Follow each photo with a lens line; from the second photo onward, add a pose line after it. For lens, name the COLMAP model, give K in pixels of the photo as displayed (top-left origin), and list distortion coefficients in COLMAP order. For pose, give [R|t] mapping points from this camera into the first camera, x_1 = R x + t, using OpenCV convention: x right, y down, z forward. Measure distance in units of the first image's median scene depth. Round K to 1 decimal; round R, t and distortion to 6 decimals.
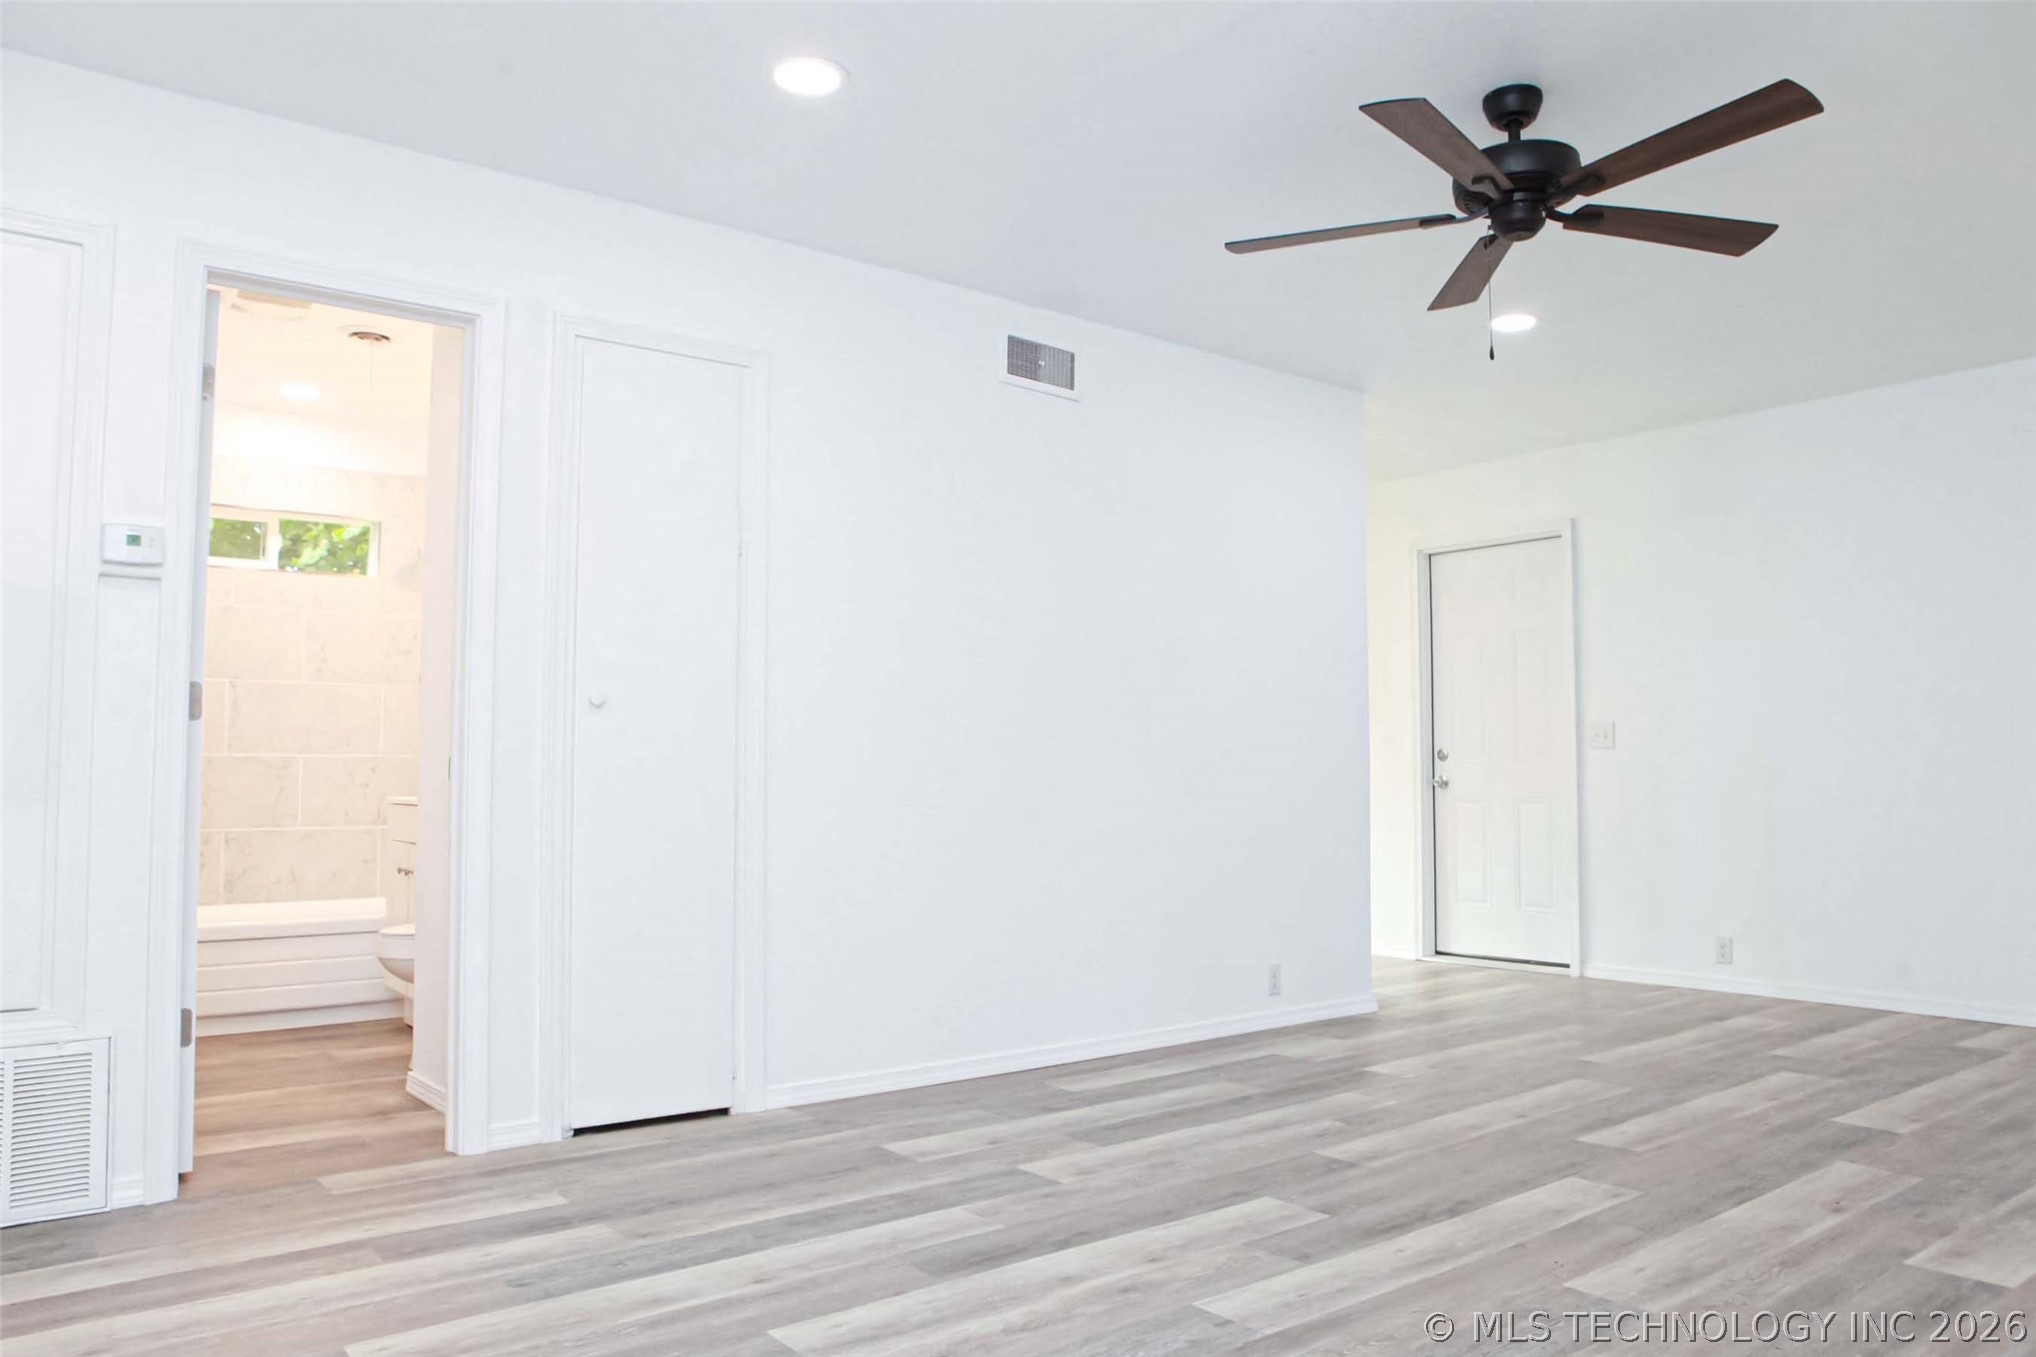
lens RADIAL K [[1436.3, 0, 1005.0], [0, 1436.3, 680.6], [0, 0, 1]] dist [-0.086026, 0.053398]
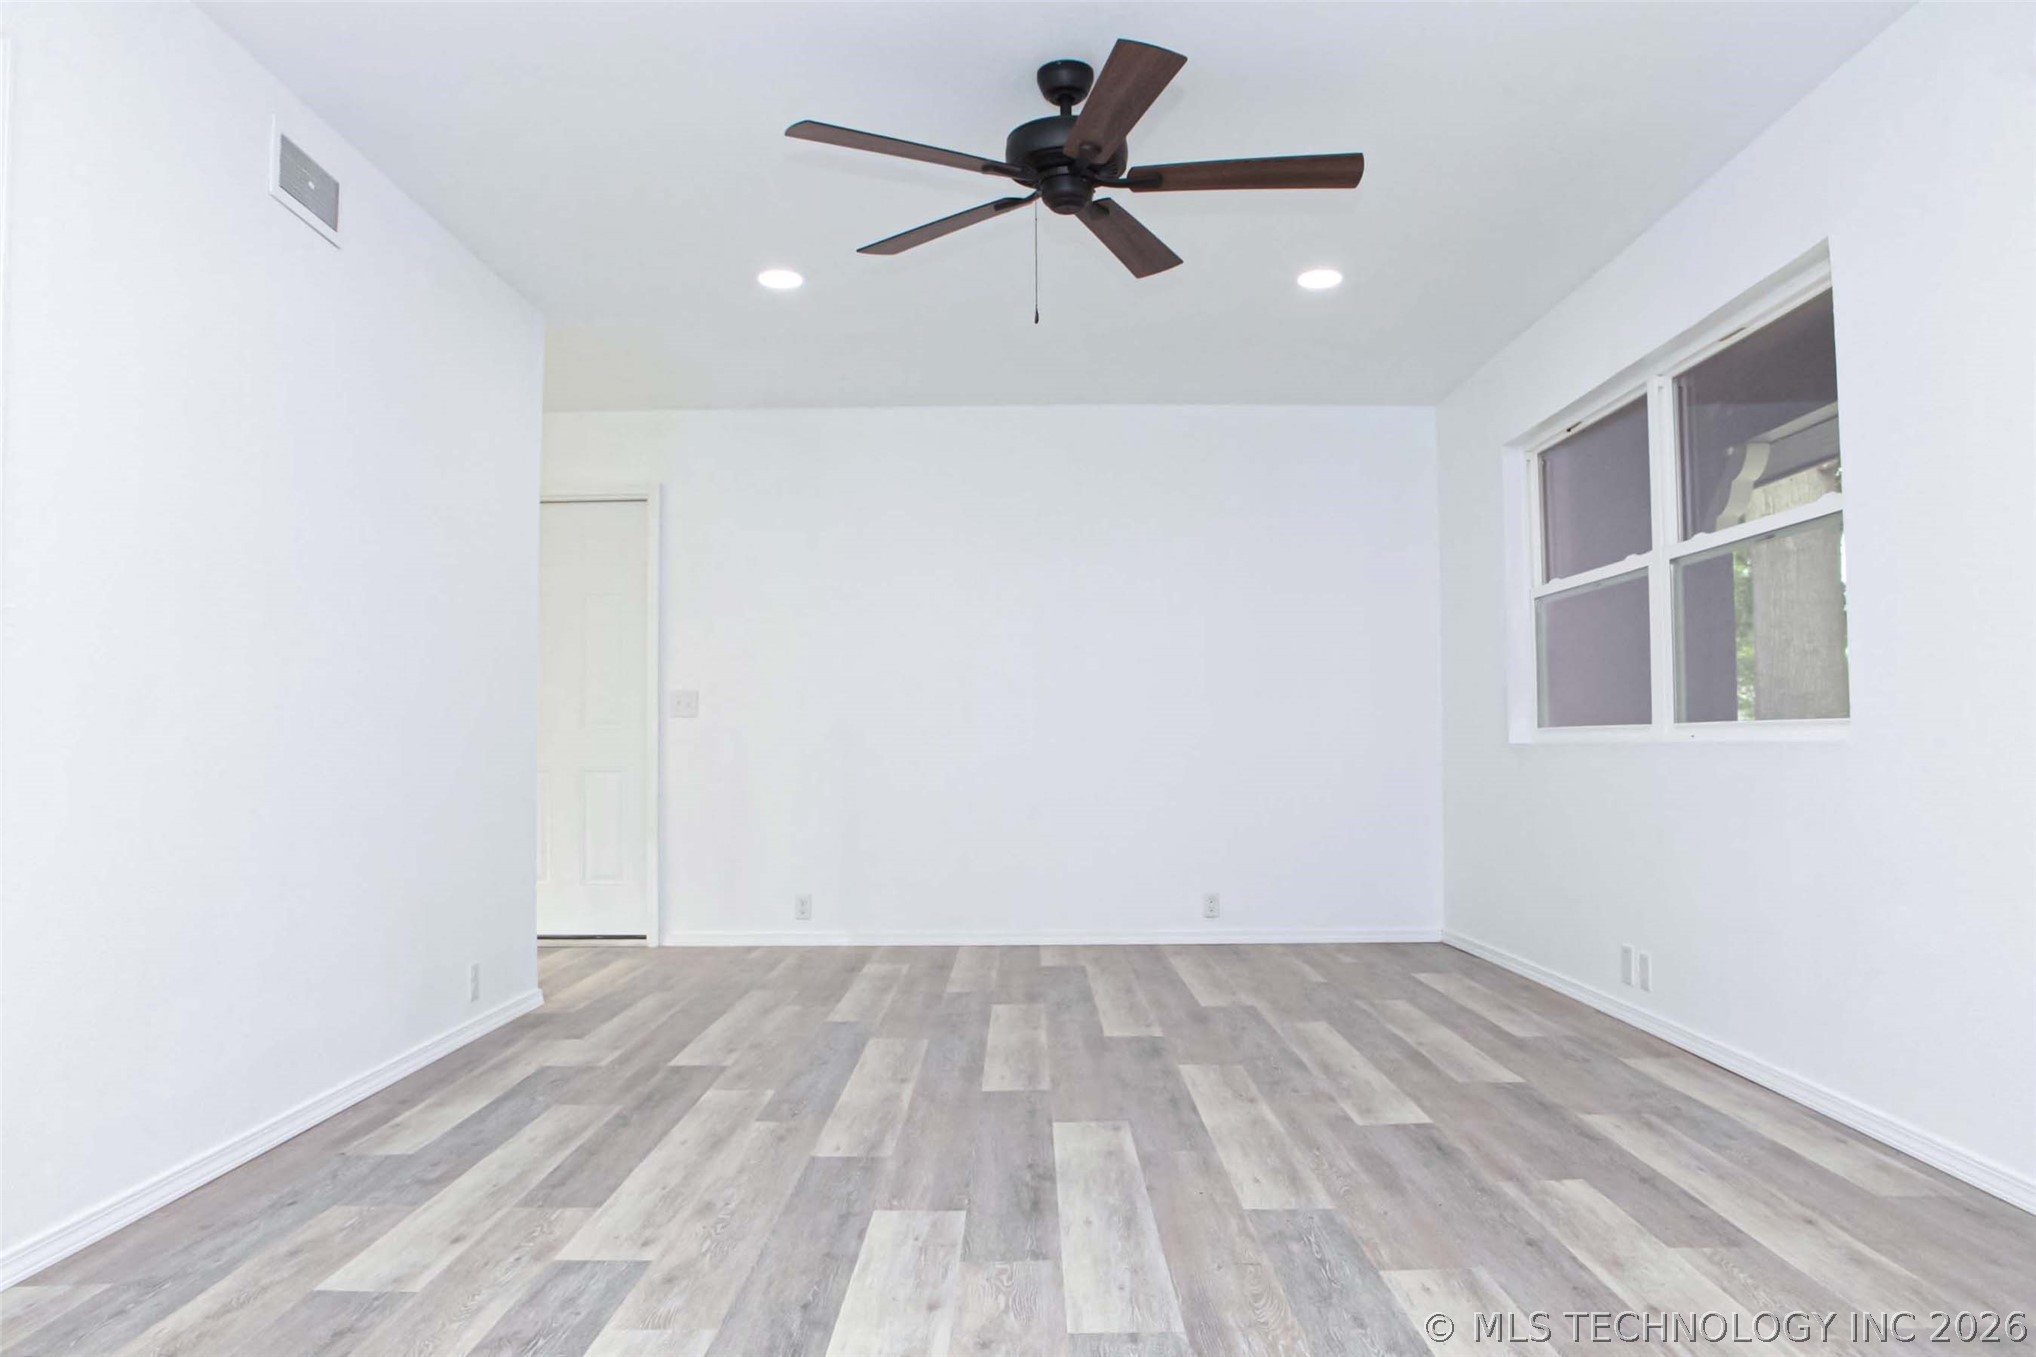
lens RADIAL K [[1436.3, 0, 1021.8], [0, 1436.3, 678.0], [0, 0, 1]] dist [-0.086026, 0.053398]
pose [[0.621332, 0.029434, 0.782995, -0.452025], [-0.042734, 0.999080, -0.003646, 0.028981], [-0.782381, -0.031195, 0.622018, 0.374728]]
